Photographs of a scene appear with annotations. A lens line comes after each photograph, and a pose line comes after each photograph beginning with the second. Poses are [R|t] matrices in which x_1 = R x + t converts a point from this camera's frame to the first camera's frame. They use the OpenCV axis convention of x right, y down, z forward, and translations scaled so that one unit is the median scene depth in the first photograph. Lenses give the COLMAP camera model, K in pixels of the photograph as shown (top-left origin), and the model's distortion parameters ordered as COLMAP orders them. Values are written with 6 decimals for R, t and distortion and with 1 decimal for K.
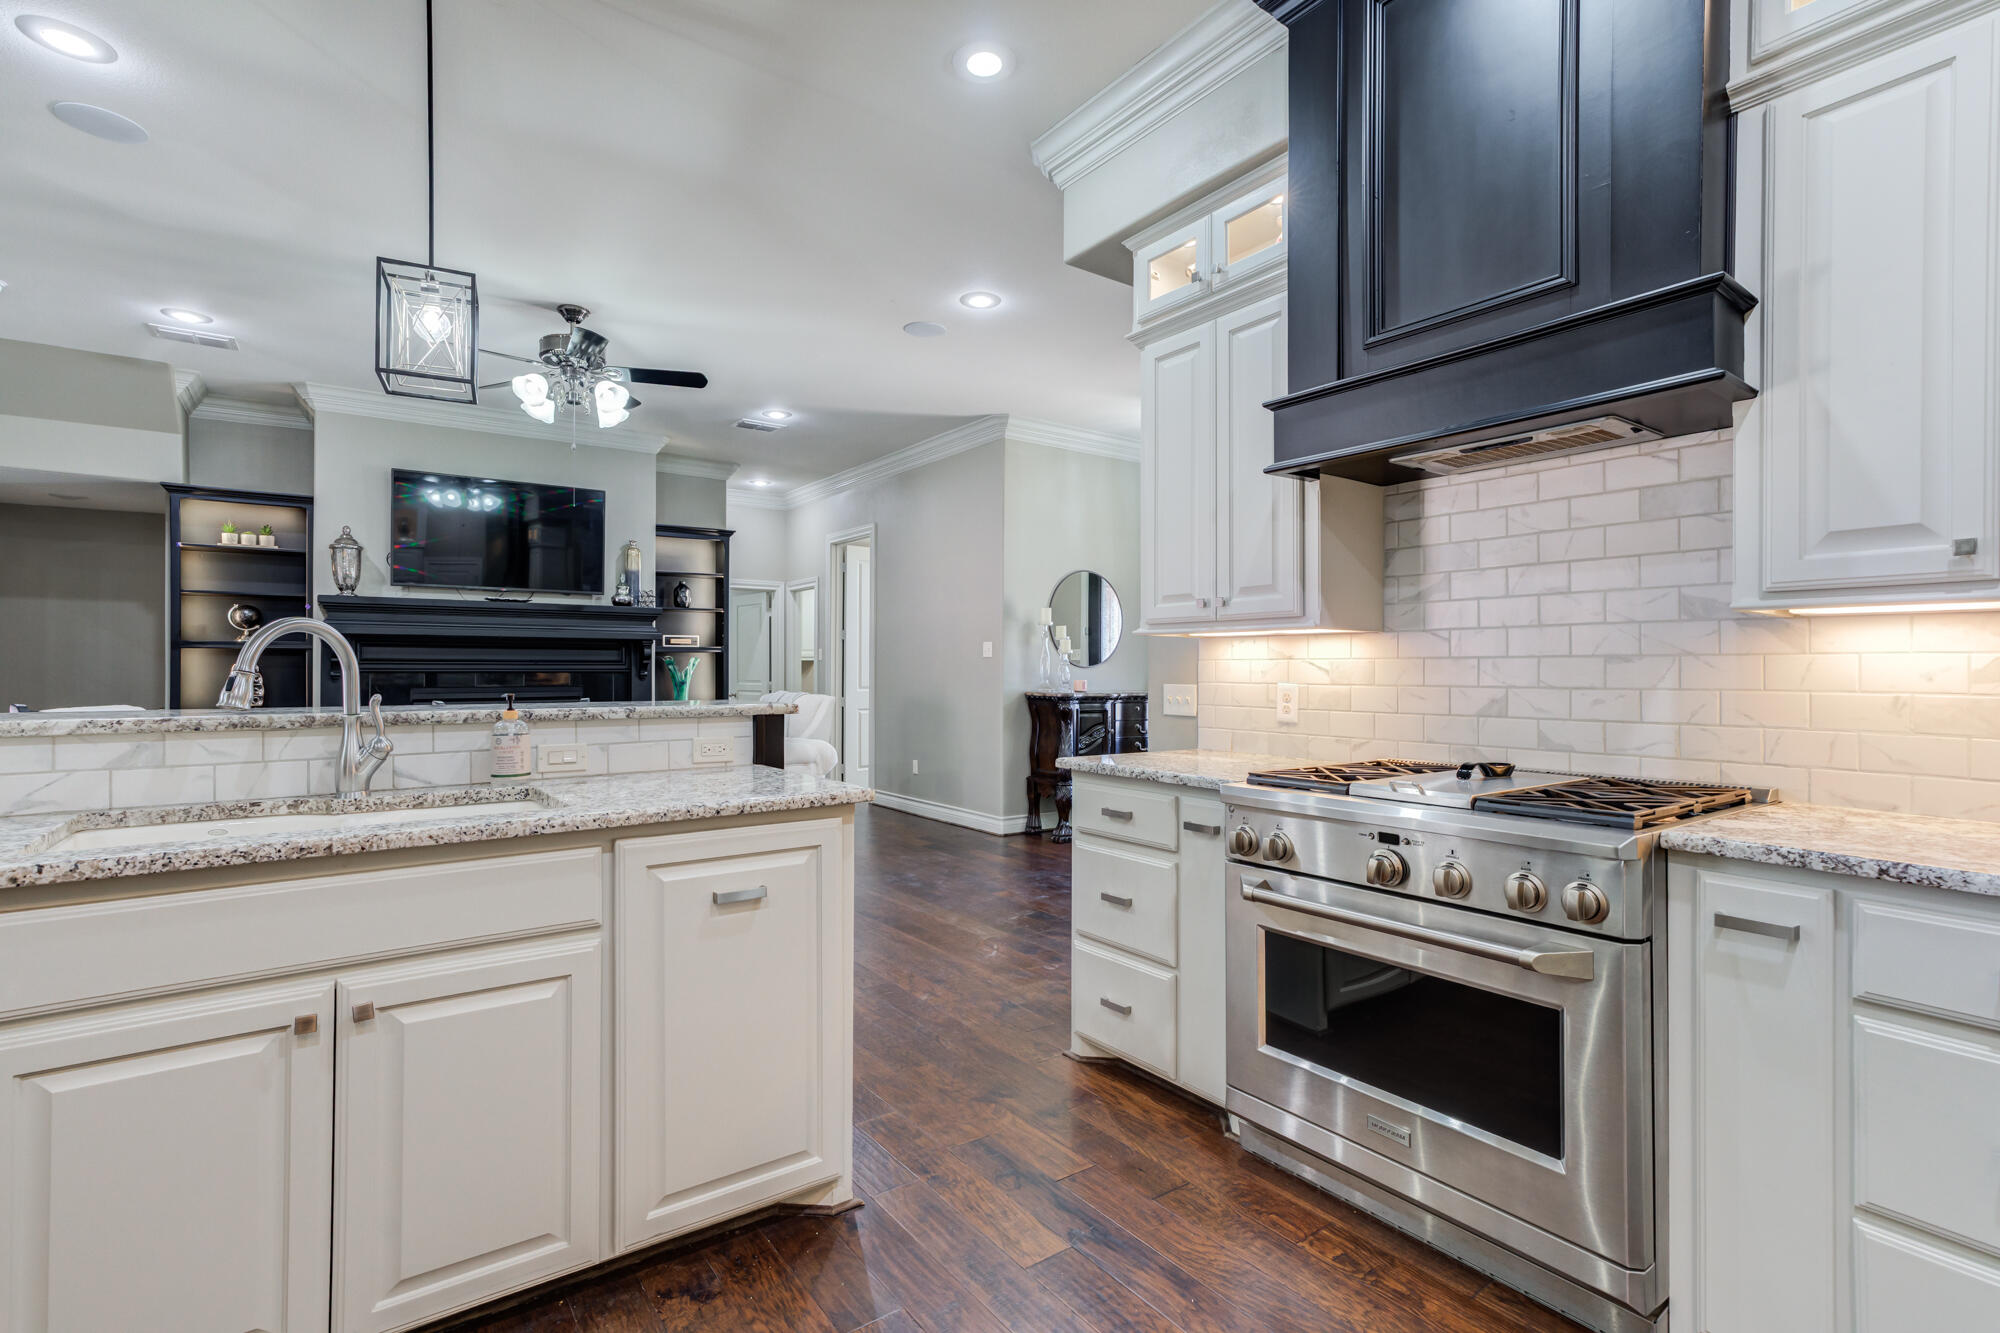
lens RADIAL K [[1007.2, 0, 989.6], [0, 1007.2, 649.6], [0, 0, 1]] dist [0.000376, 0.032832]
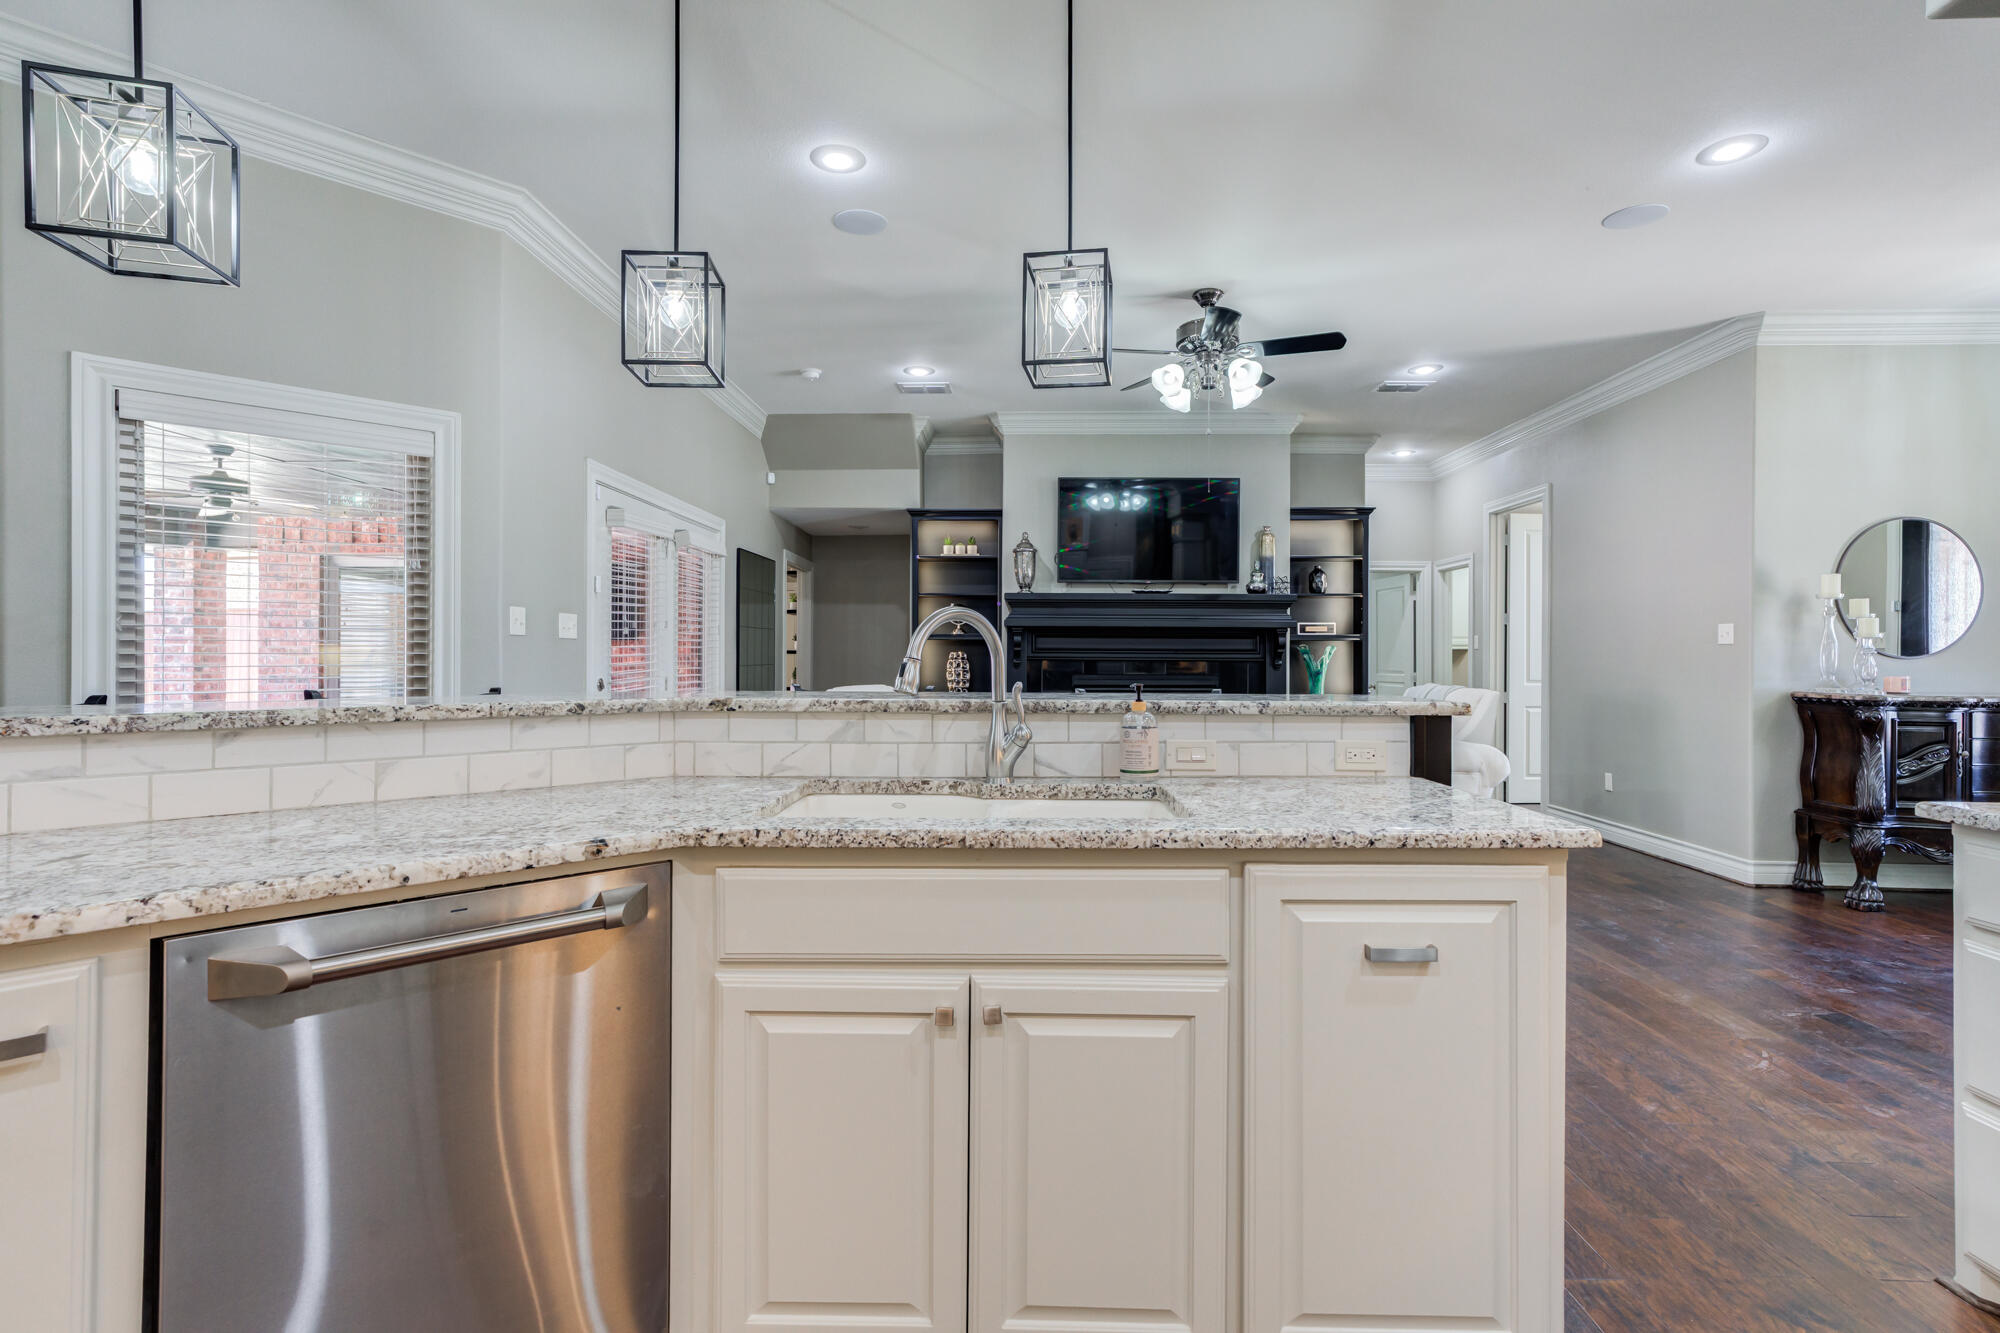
lens RADIAL K [[985.0, 0, 1000.0], [0, 985.0, 666.5], [0, 0, 1]] dist [-0.043633, 0.021416]
pose [[0.821632, 0.008658, -0.569953, -0.040125], [0.006969, 0.999657, 0.025231, 0.002661], [0.569976, -0.024702, 0.821290, 0.116115]]
